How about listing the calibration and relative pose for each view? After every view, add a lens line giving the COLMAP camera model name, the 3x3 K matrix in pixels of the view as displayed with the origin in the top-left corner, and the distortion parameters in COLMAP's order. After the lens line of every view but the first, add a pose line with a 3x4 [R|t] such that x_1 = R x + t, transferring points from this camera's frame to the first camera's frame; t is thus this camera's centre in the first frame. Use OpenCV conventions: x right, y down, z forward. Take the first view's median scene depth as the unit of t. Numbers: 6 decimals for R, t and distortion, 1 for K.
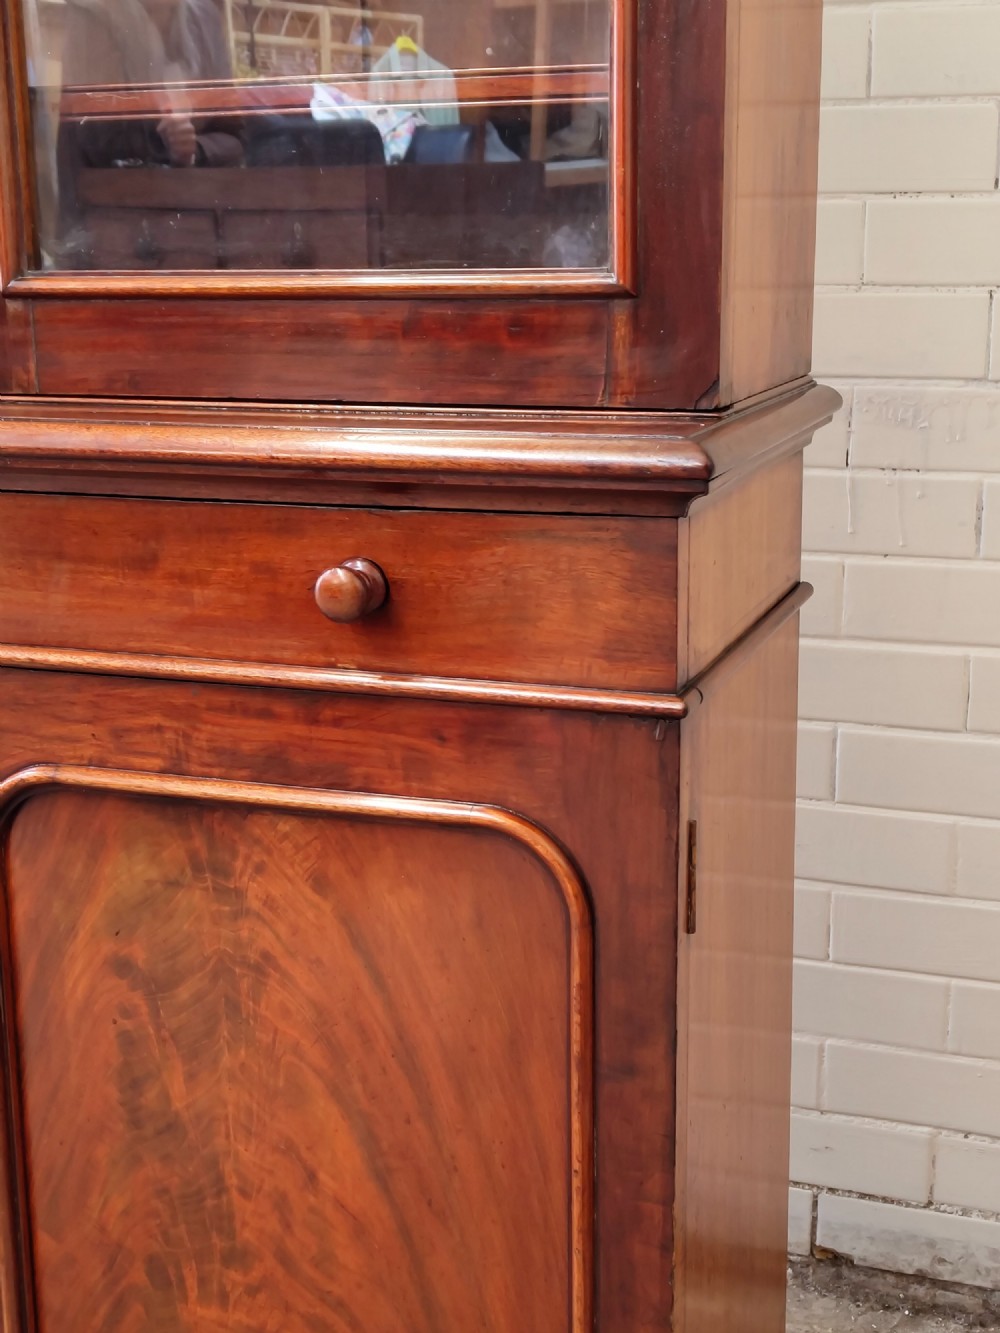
lens RADIAL K [[1844.5, 0, 499.5], [0, 1844.5, 694.7], [0, 0, 1]] dist [0.051166, 0.000000]
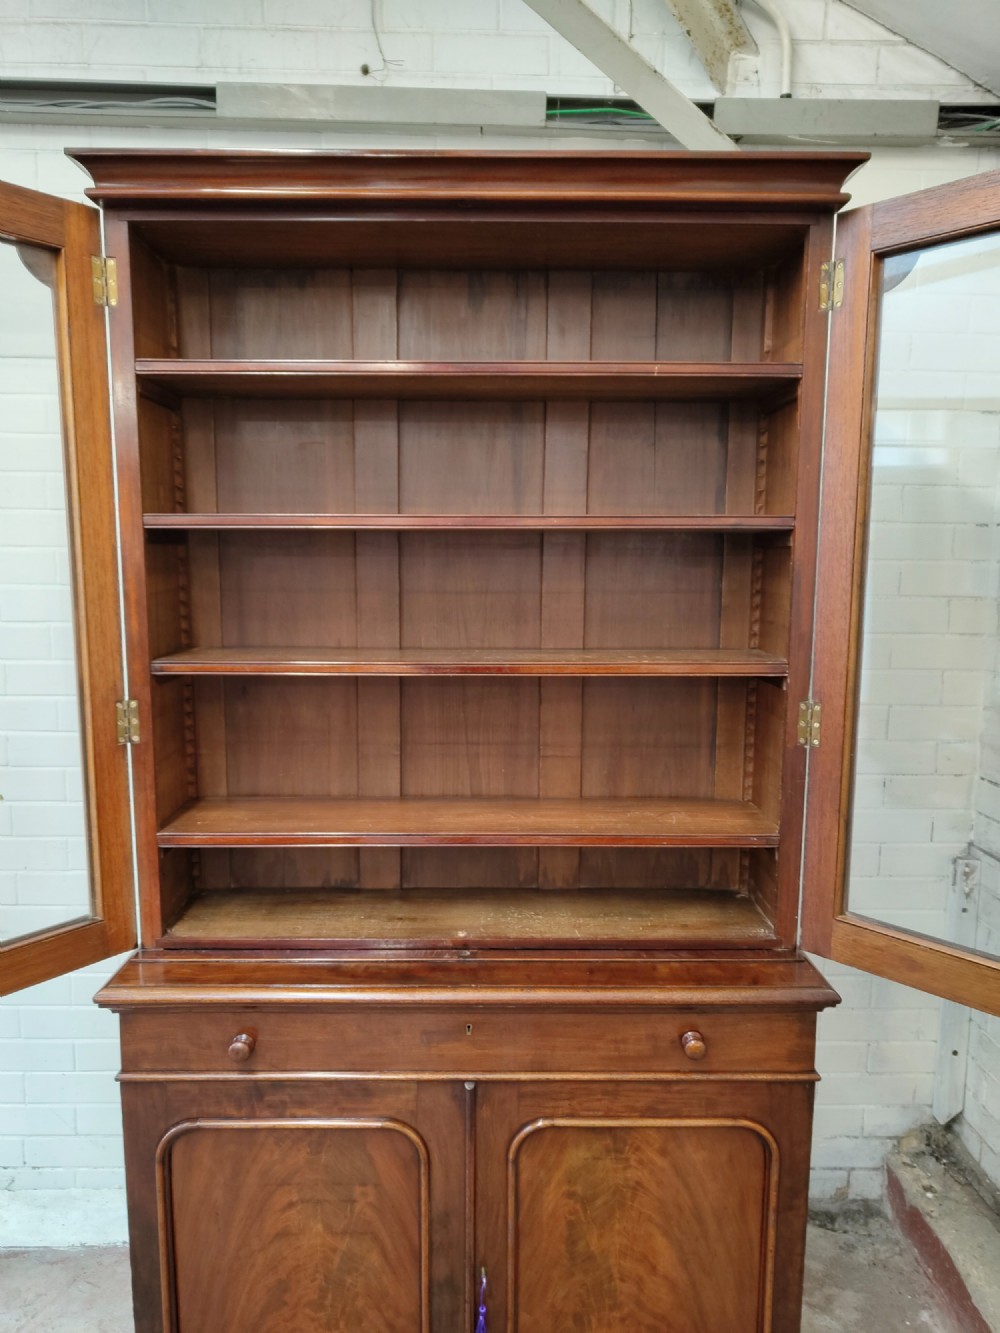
lens RADIAL K [[921.5, 0, 485.8], [0, 921.5, 678.2], [0, 0, 1]] dist [0.004220, 0.003774]
pose [[0.938628, -0.032806, 0.343368, -0.719617], [0.069929, 0.992894, -0.096293, -0.426751], [-0.337769, 0.114395, 0.934252, -0.173602]]
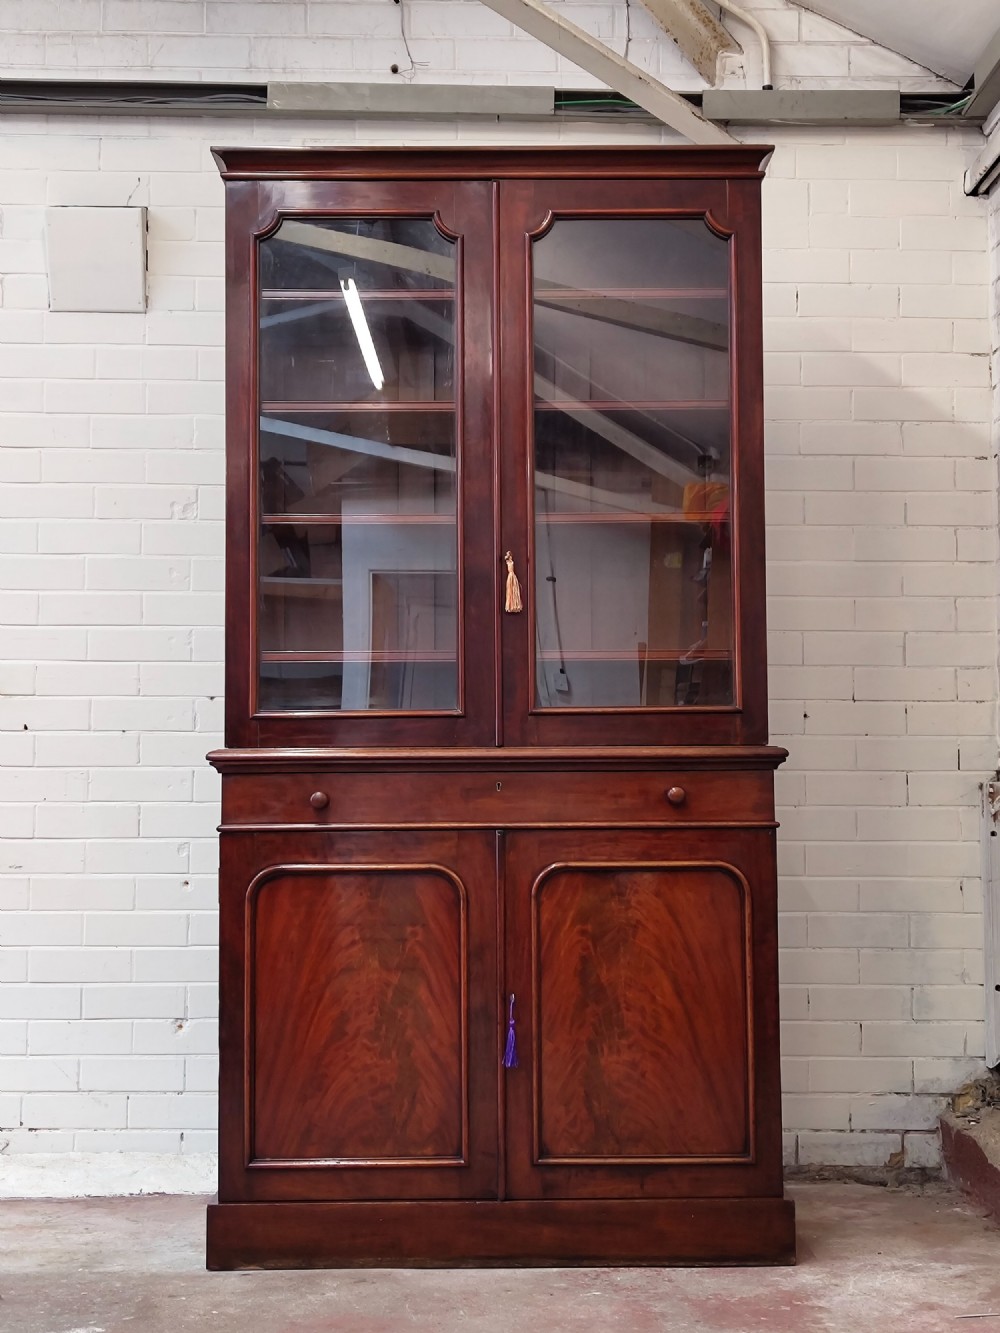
lens RADIAL K [[1844.5, 0, 501.9], [0, 1844.5, 668.2], [0, 0, 1]] dist [0.051166, 0.000000]
pose [[0.937091, 0.029848, 0.347806, -1.398697], [0.080607, 0.950910, -0.298785, 0.631758], [-0.339650, 0.308024, 0.888684, -1.749522]]
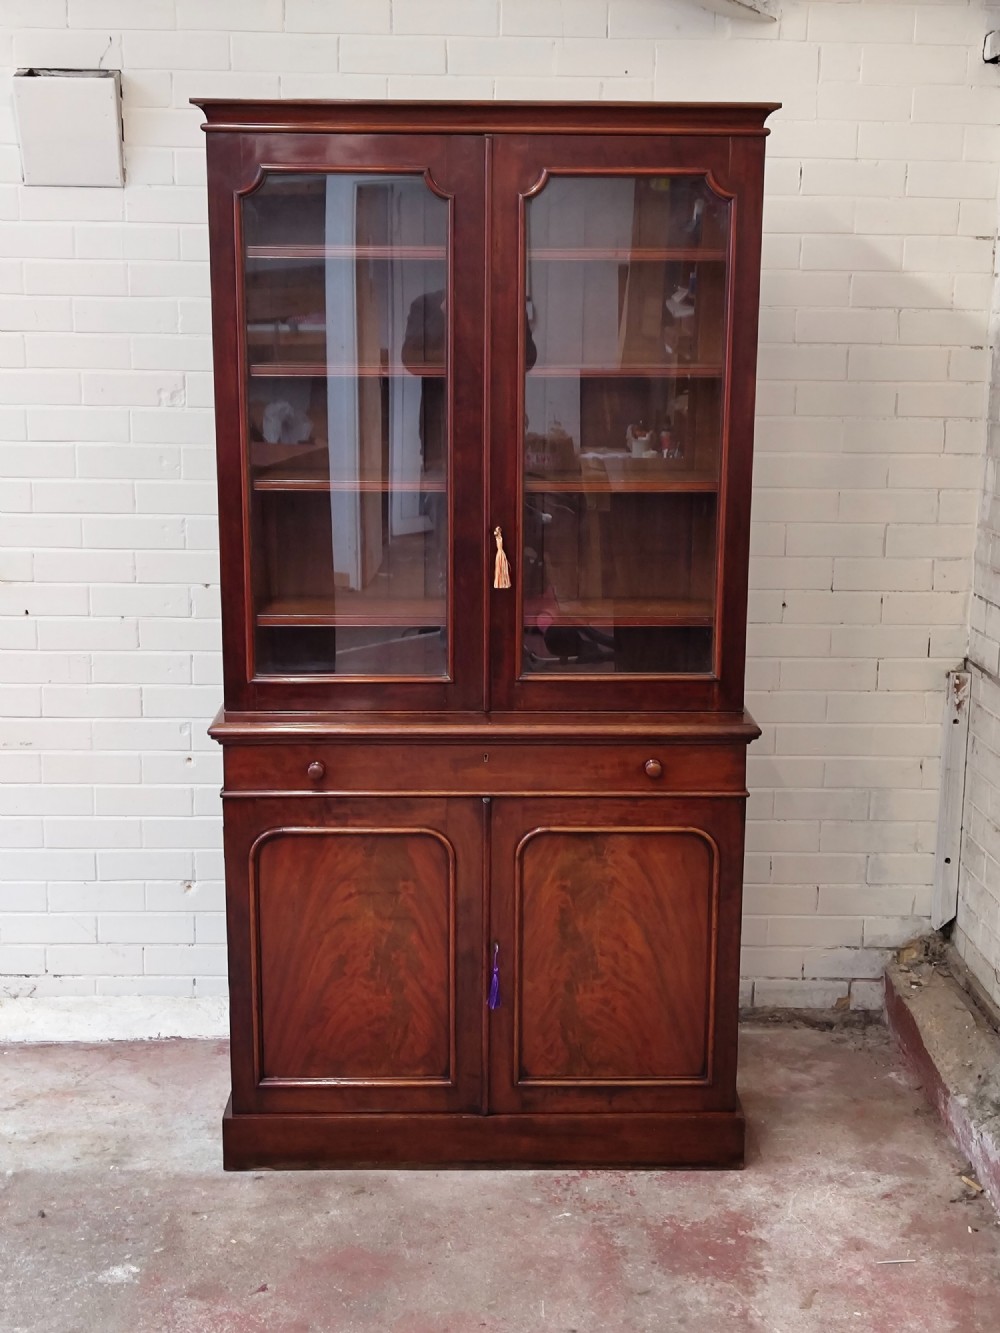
lens RADIAL K [[1844.5, 0, 499.4], [0, 1844.5, 674.7], [0, 0, 1]] dist [0.051166, 0.000000]
pose [[0.934943, -0.062145, 0.349312, -1.430010], [0.070761, 0.997422, -0.011948, -0.193950], [-0.347669, 0.035888, 0.936930, -2.004427]]
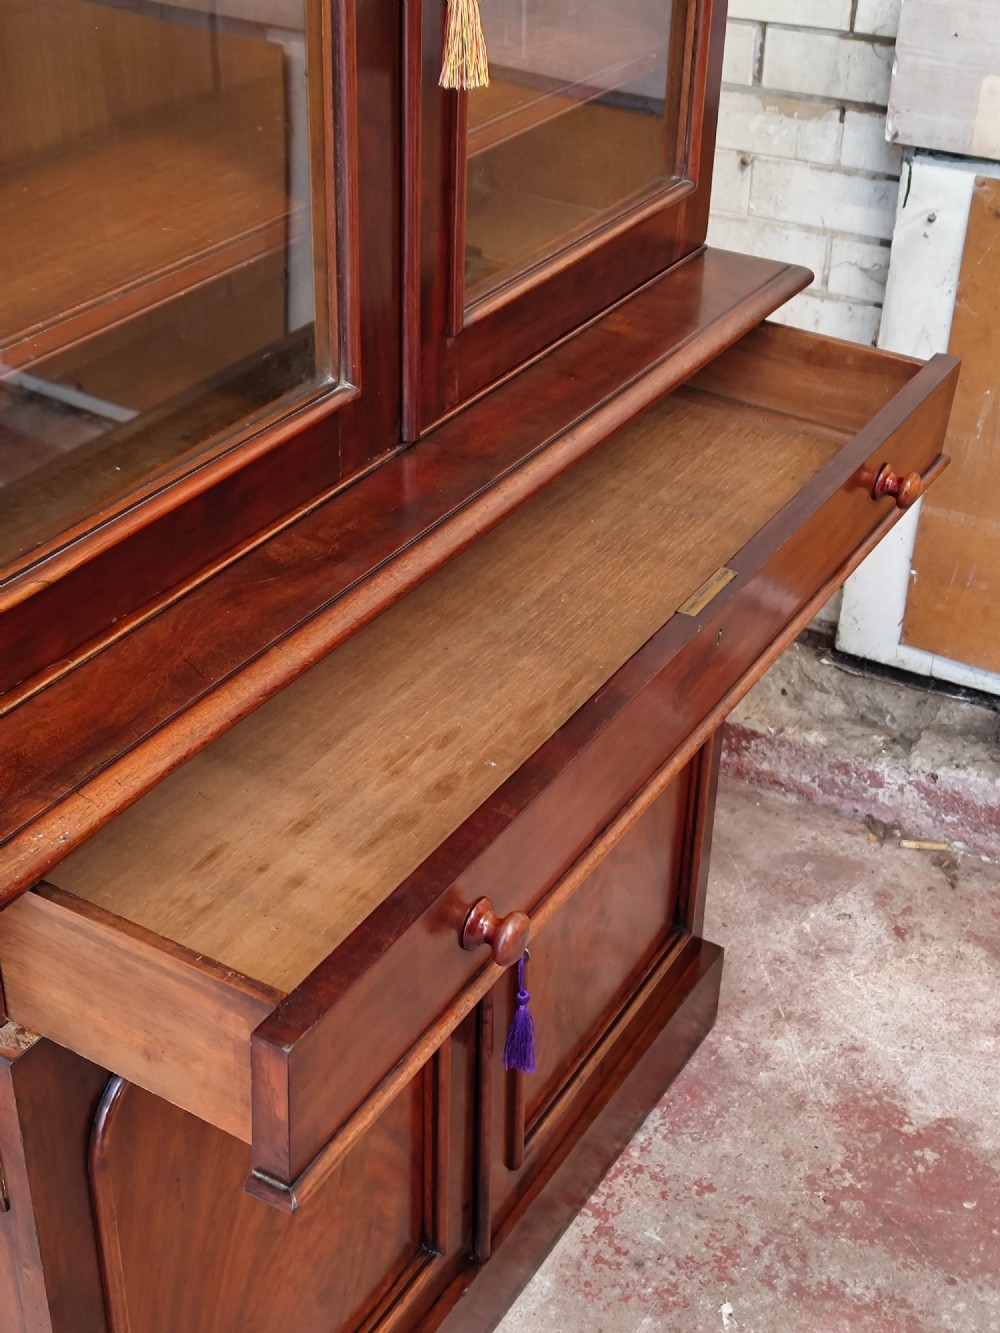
lens RADIAL K [[1844.5, 0, 480.7], [0, 1844.5, 660.4], [0, 0, 1]] dist [0.051166, 0.000000]
pose [[0.190536, -0.504909, 0.841880, -1.392874], [0.209417, 0.858756, 0.467635, -0.597591], [-0.959083, 0.087202, 0.269361, 0.696703]]
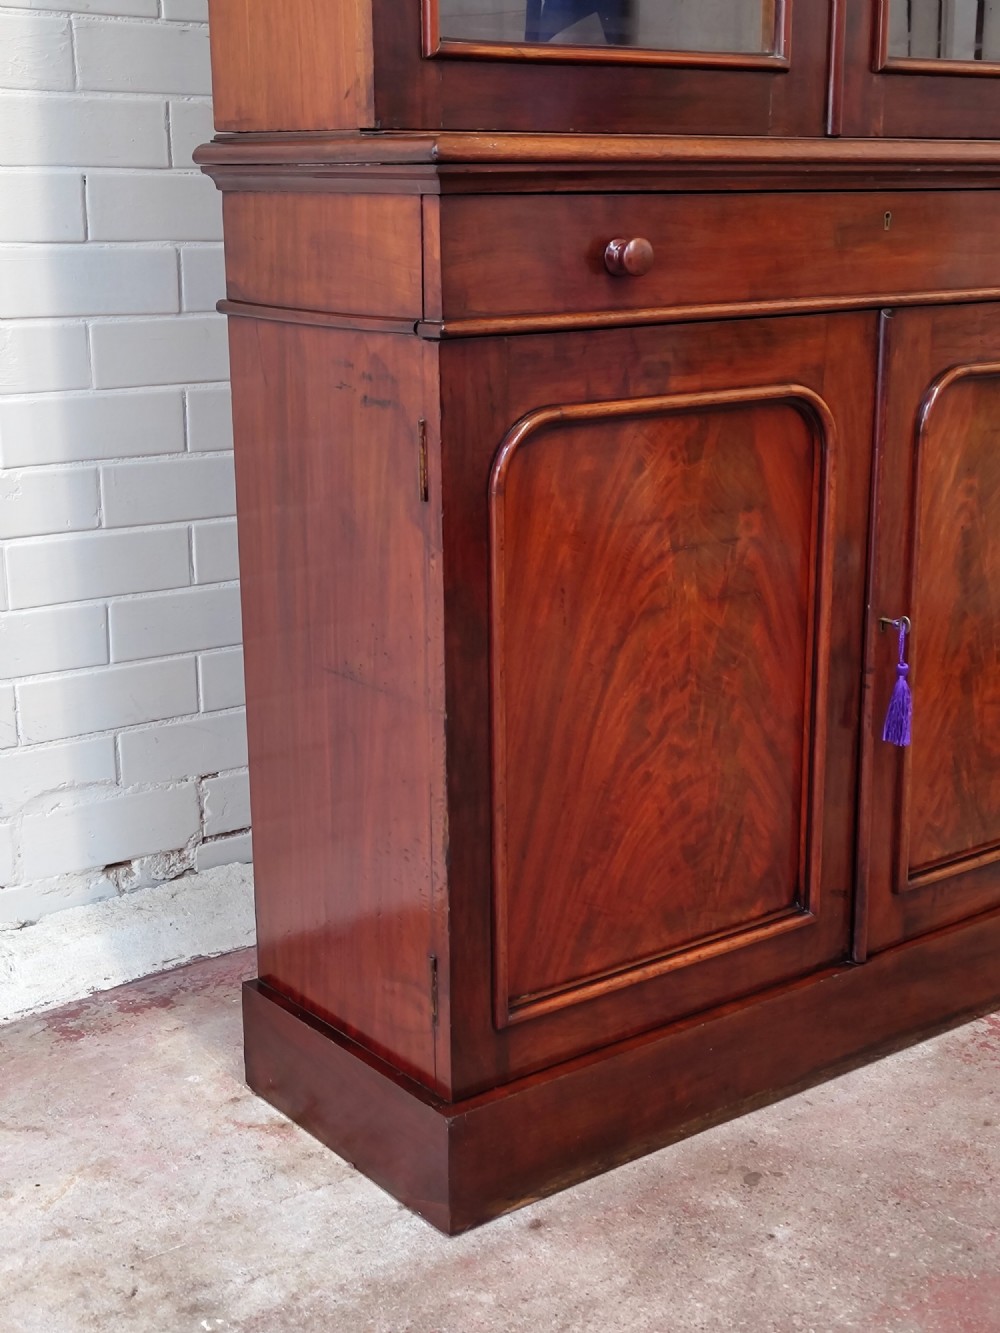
lens RADIAL K [[1844.5, 0, 499.3], [0, 1844.5, 693.6], [0, 0, 1]] dist [0.051166, 0.000000]
pose [[0.541397, -0.217474, 0.812154, -1.851562], [0.199428, 0.971617, 0.127232, 0.030938], [-0.816773, 0.093083, 0.569401, 0.431791]]
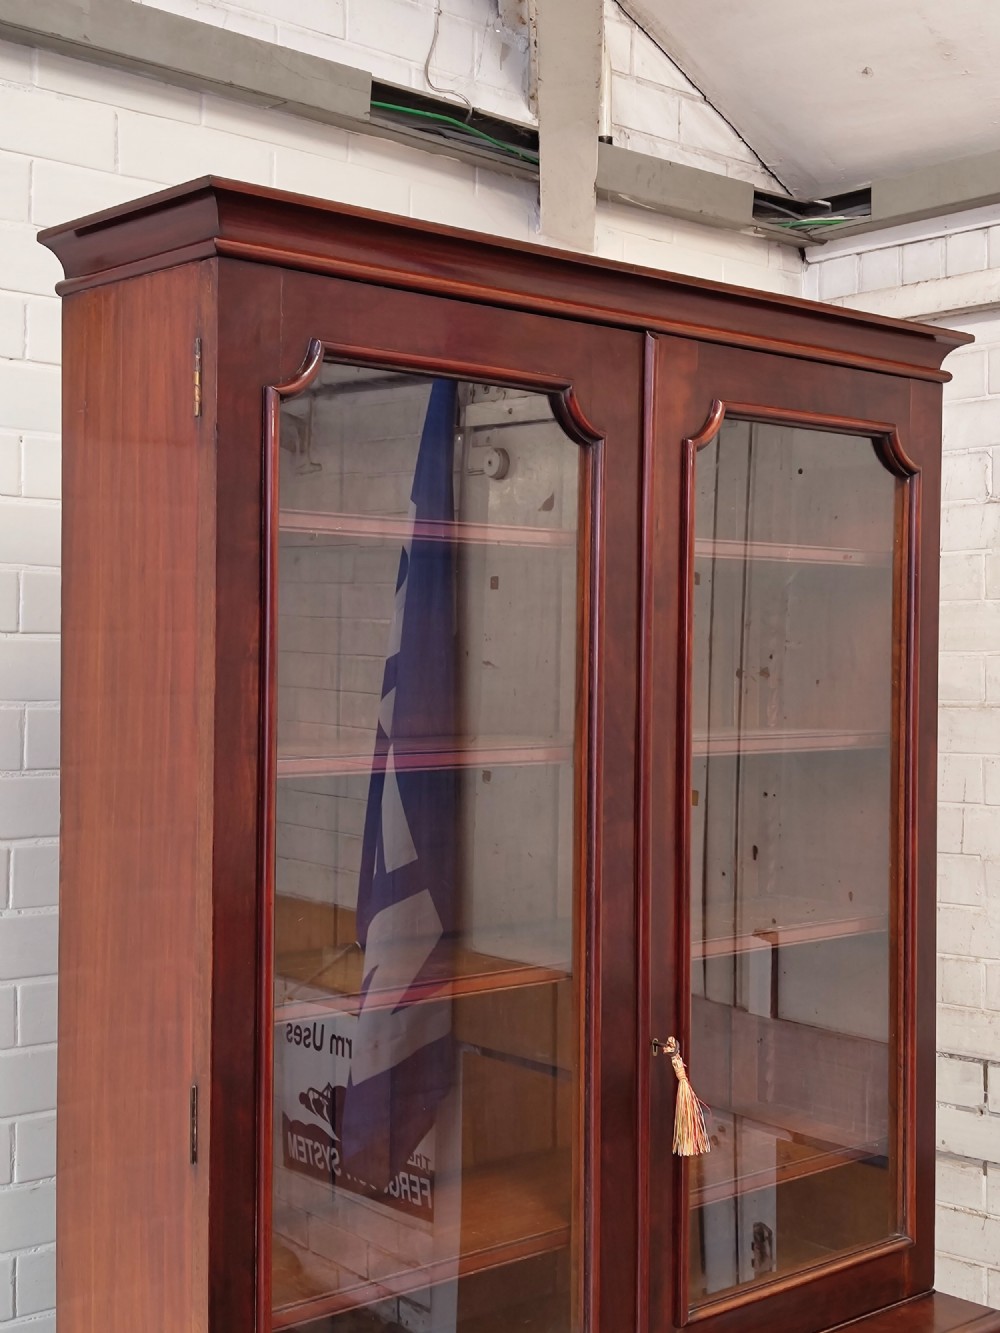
lens RADIAL K [[1844.5, 0, 494.1], [0, 1844.5, 660.1], [0, 0, 1]] dist [0.051166, 0.000000]
pose [[0.471825, 0.005681, 0.881674, -1.880286], [0.199570, 0.973338, -0.113071, -0.662977], [-0.858809, 0.229306, 0.458112, 0.237189]]
